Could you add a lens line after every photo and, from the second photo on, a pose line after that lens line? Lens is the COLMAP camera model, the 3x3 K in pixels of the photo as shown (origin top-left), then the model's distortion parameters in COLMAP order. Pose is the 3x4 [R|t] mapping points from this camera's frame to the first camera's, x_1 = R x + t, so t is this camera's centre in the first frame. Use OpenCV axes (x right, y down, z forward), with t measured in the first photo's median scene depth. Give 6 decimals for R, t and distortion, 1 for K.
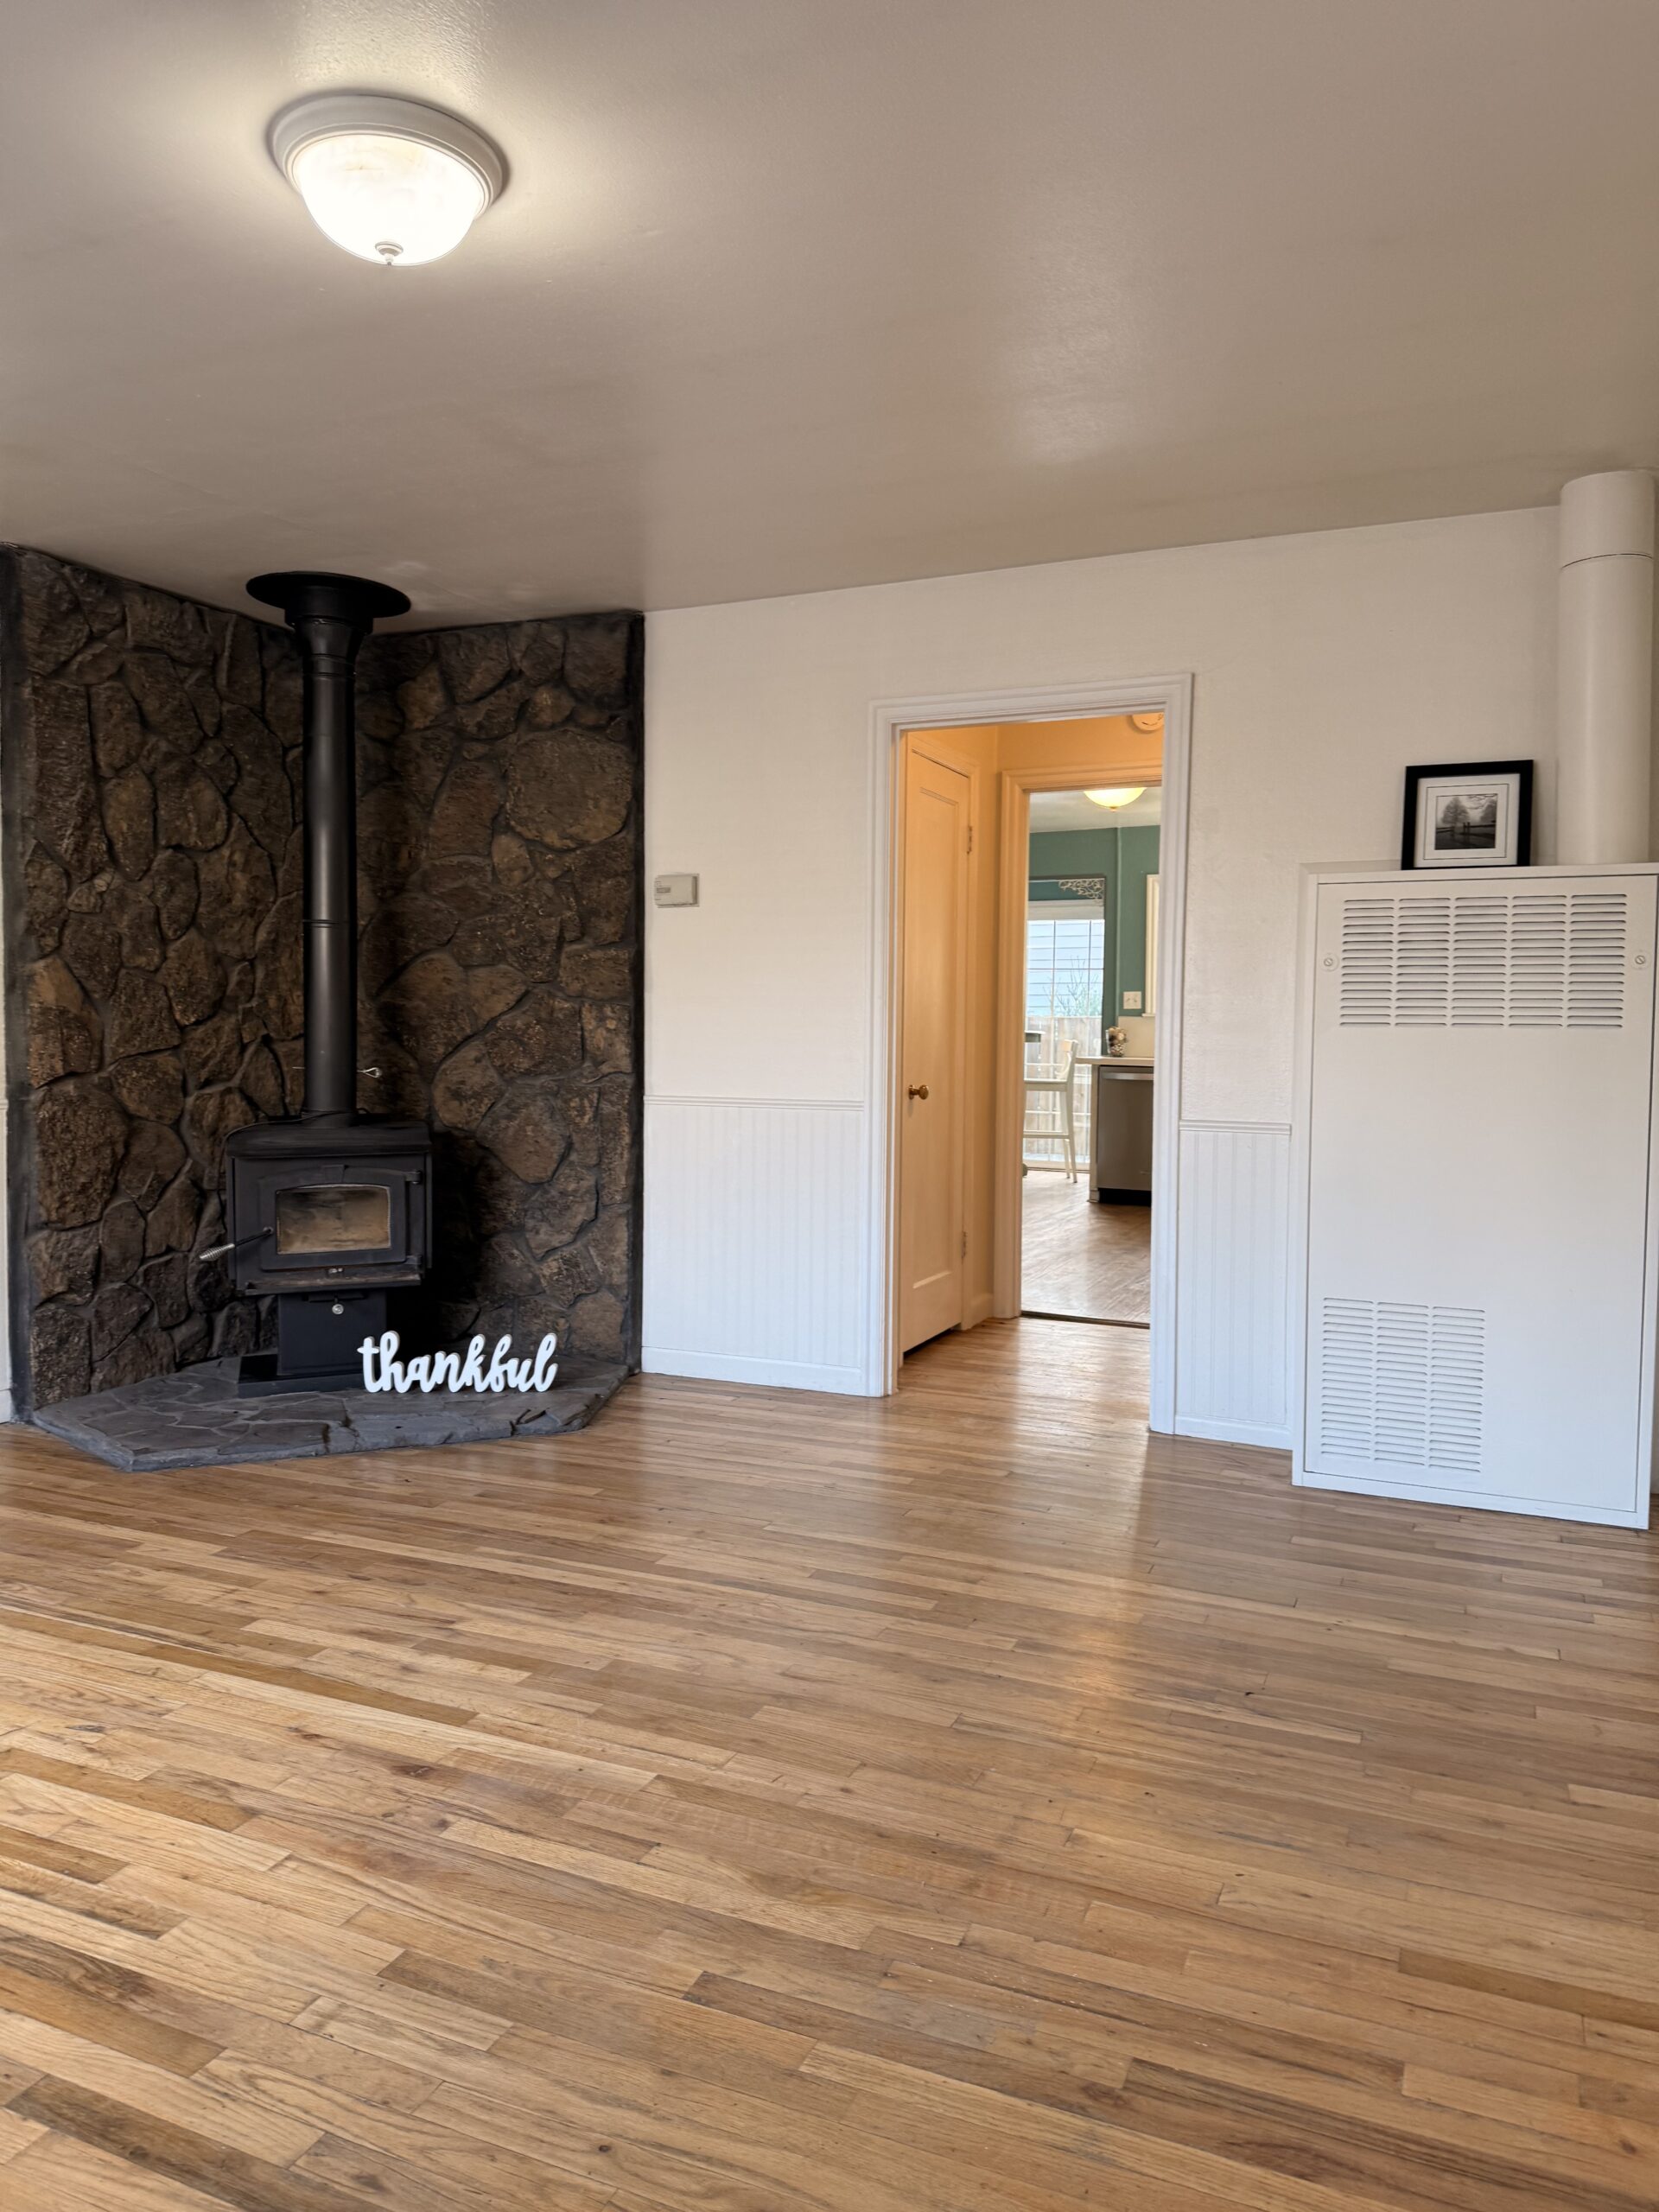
lens RADIAL K [[1558.7, 0, 831.0], [0, 1558.7, 1102.4], [0, 0, 1]] dist [0.029215, -0.027057]
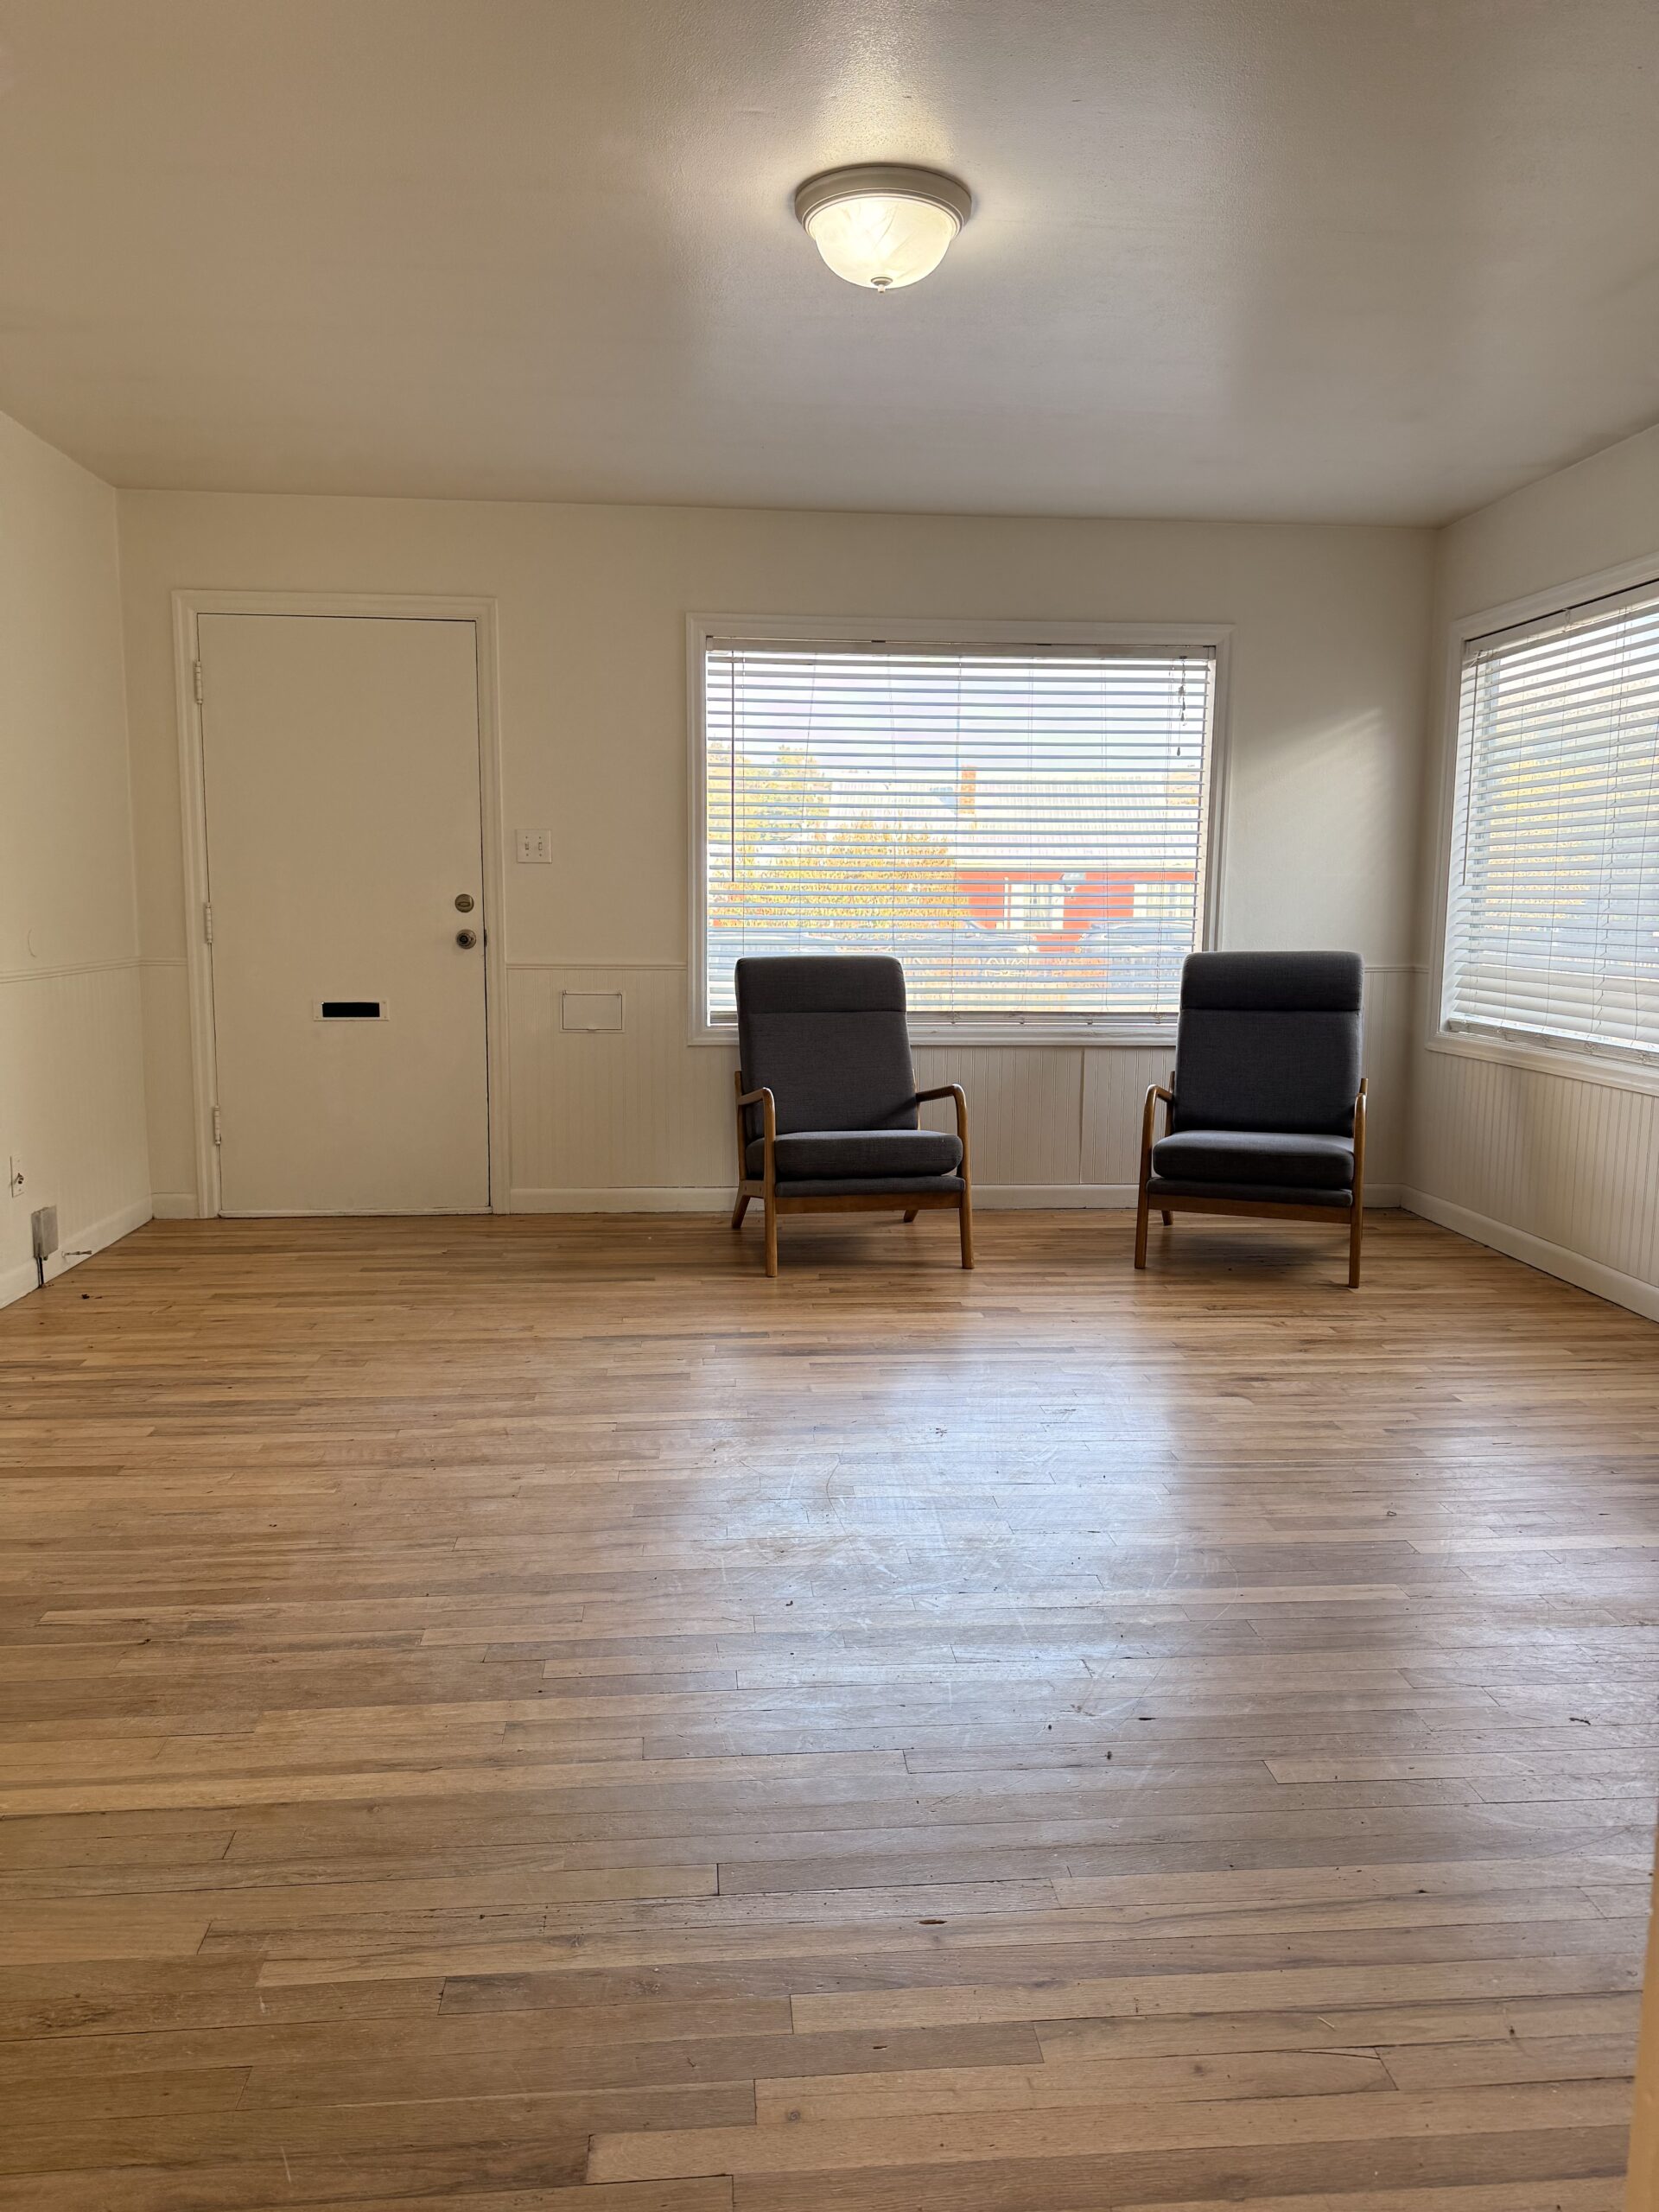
lens RADIAL K [[1558.7, 0, 834.6], [0, 1558.7, 1104.8], [0, 0, 1]] dist [0.029215, -0.027057]
pose [[-0.879418, 0.055424, -0.472813, 0.401693], [-0.037541, 0.982032, 0.184941, -0.132513], [0.474568, 0.180390, -0.861536, 2.345896]]
